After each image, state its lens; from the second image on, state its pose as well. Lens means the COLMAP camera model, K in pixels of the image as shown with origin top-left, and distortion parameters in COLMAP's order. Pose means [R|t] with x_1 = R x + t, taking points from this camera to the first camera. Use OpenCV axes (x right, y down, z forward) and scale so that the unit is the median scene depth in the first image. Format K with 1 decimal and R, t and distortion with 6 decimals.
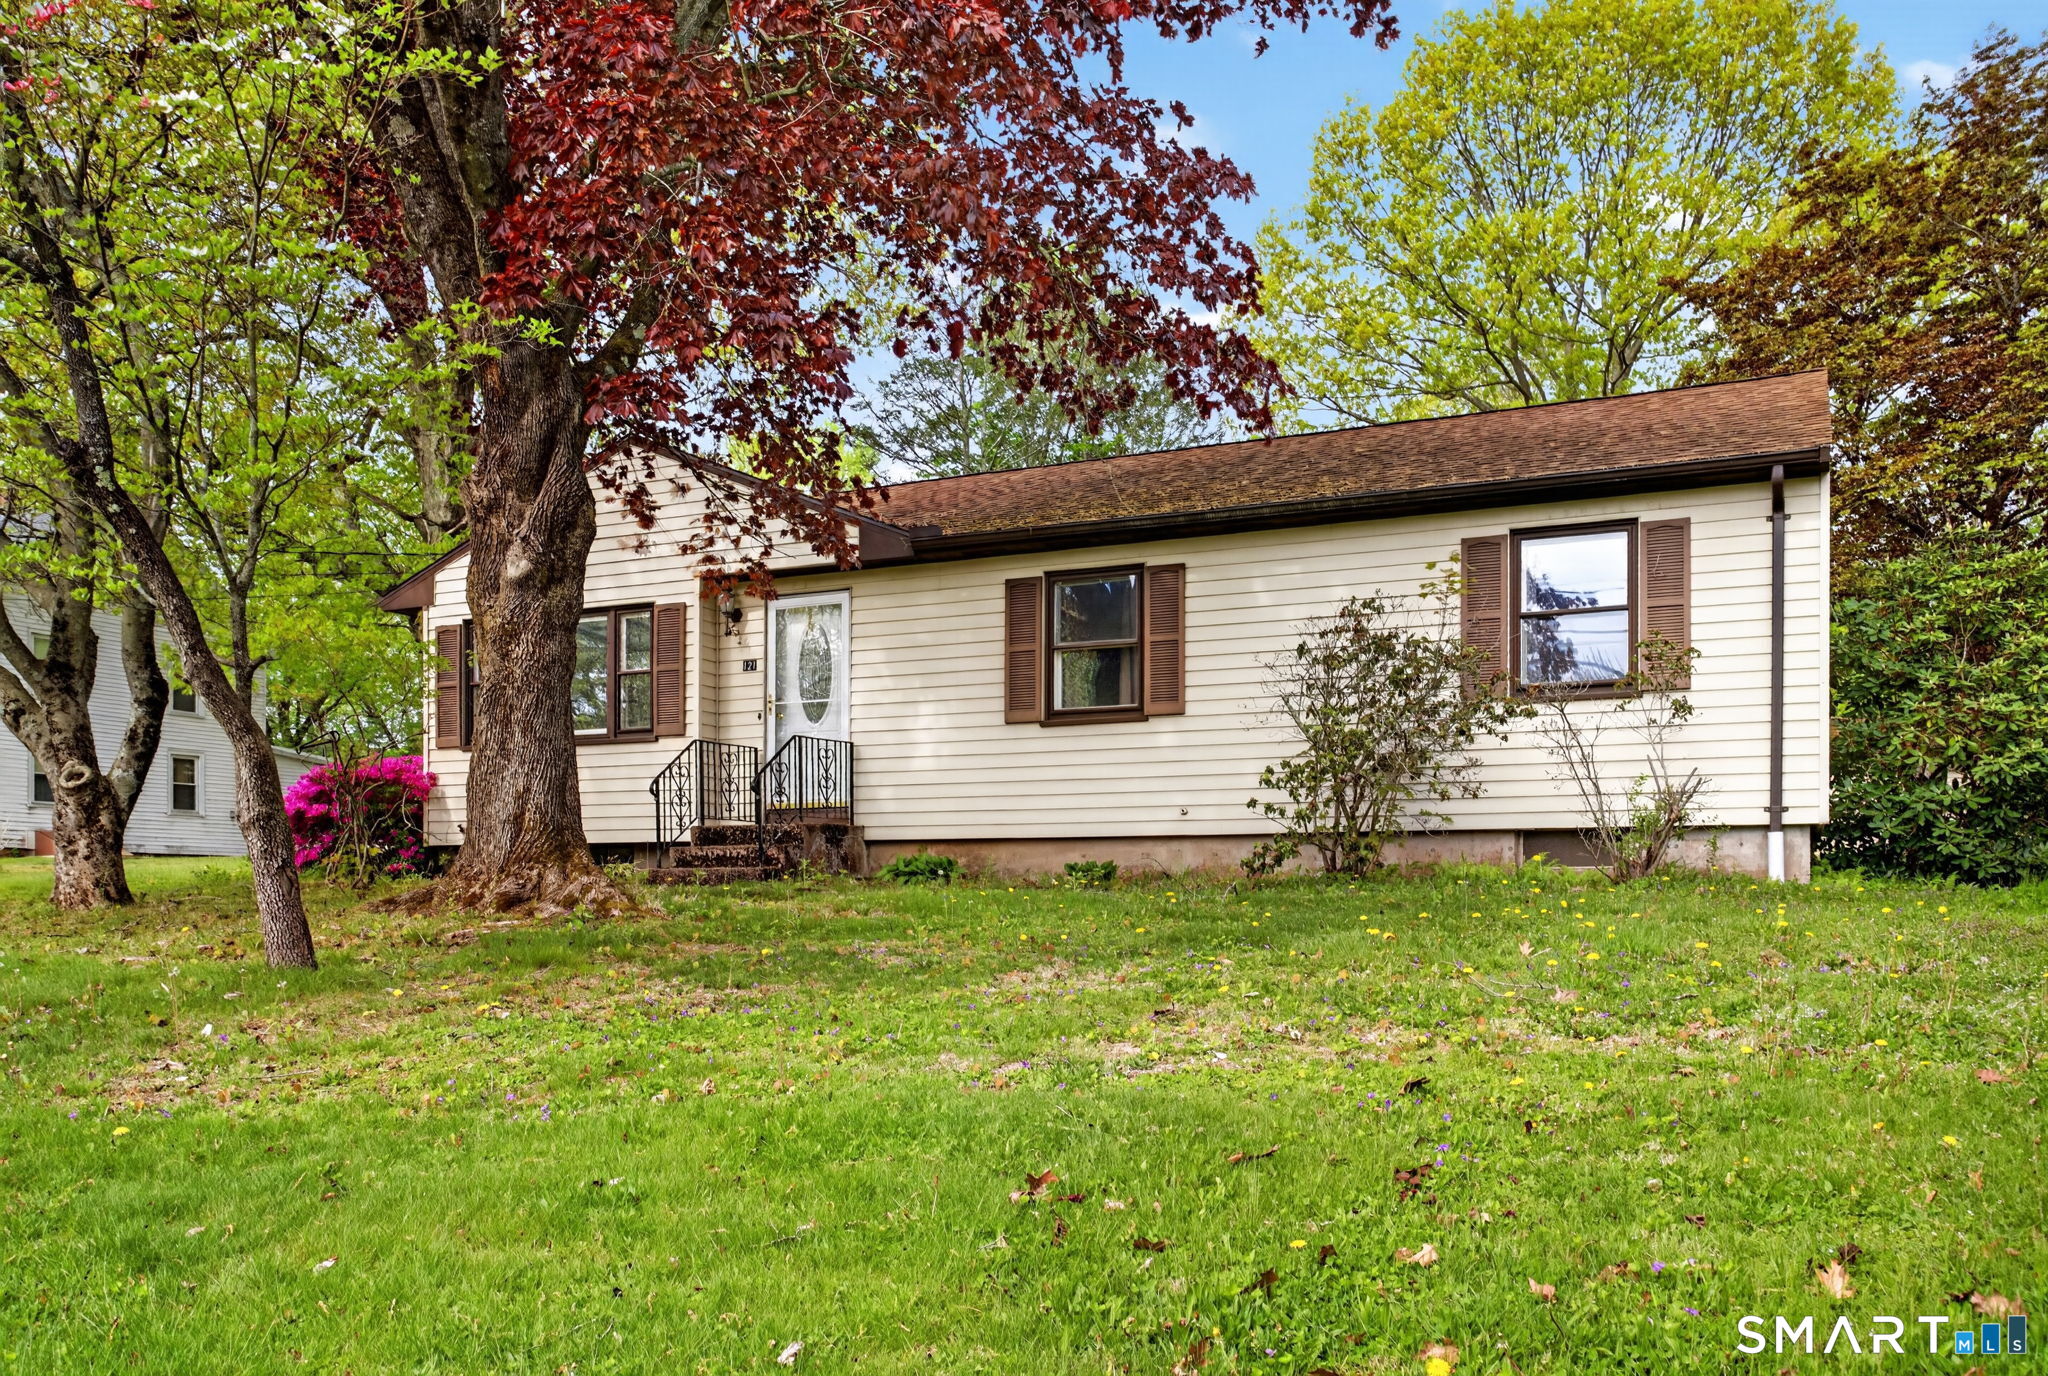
lens RADIAL K [[911.0, 0, 1343.2], [0, 911.0, 695.8], [0, 0, 1]] dist [-0.006329, 0.000773]
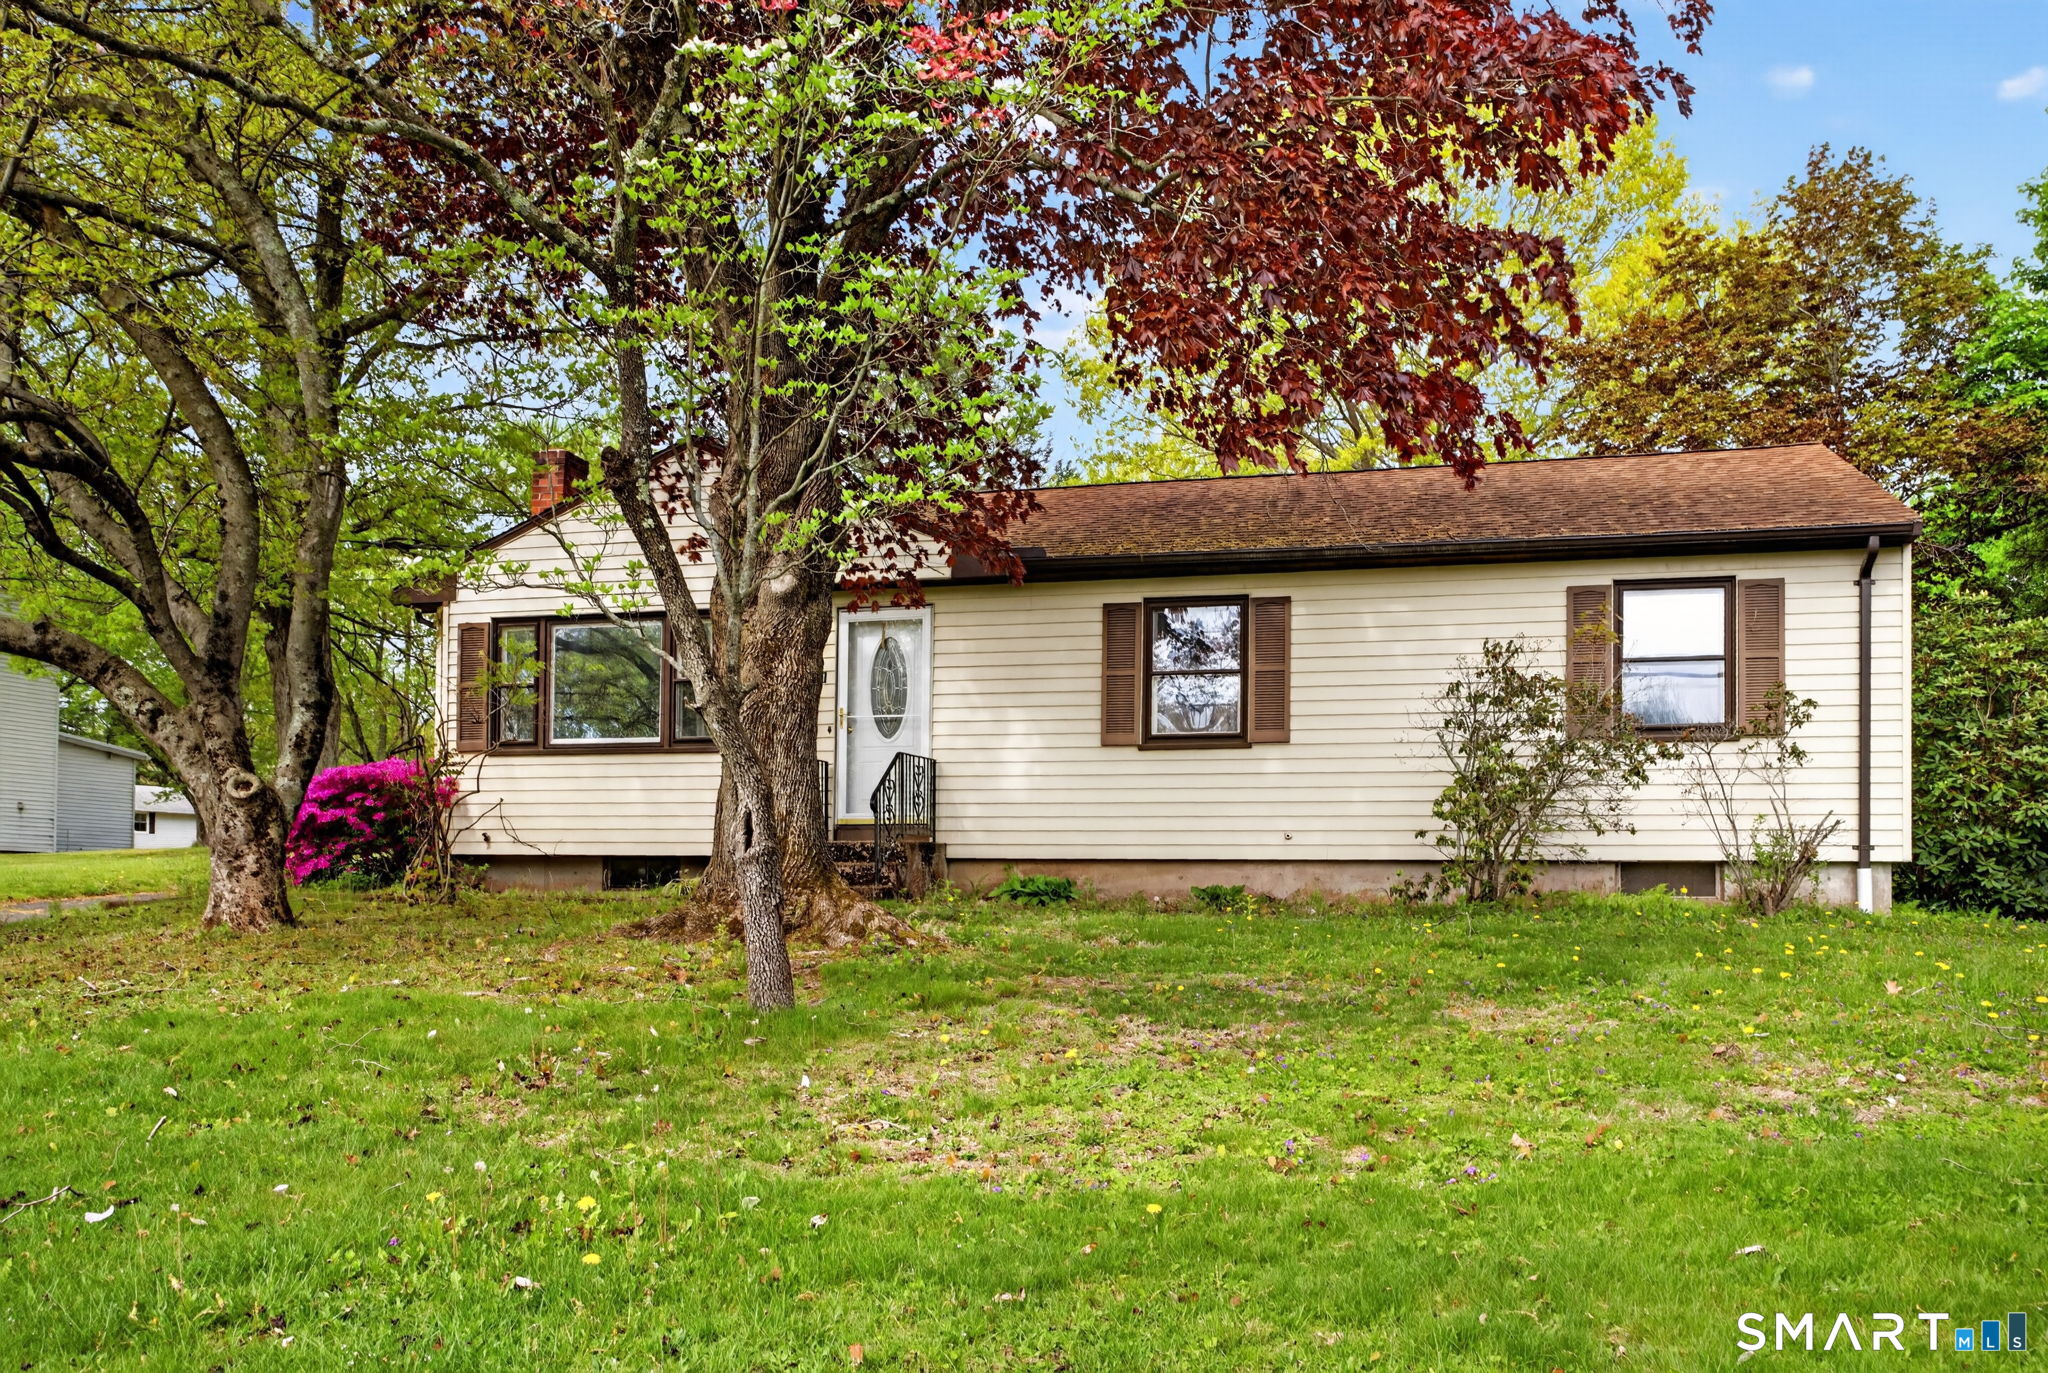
lens RADIAL K [[879.5, 0, 1227.4], [0, 879.5, 697.0], [0, 0, 1]] dist [-0.002923, -0.000050]
pose [[0.995093, 0.033905, 0.092959, -0.364536], [-0.032498, 0.999334, -0.016608, -0.013444], [-0.093460, 0.013506, 0.995531, 0.012503]]
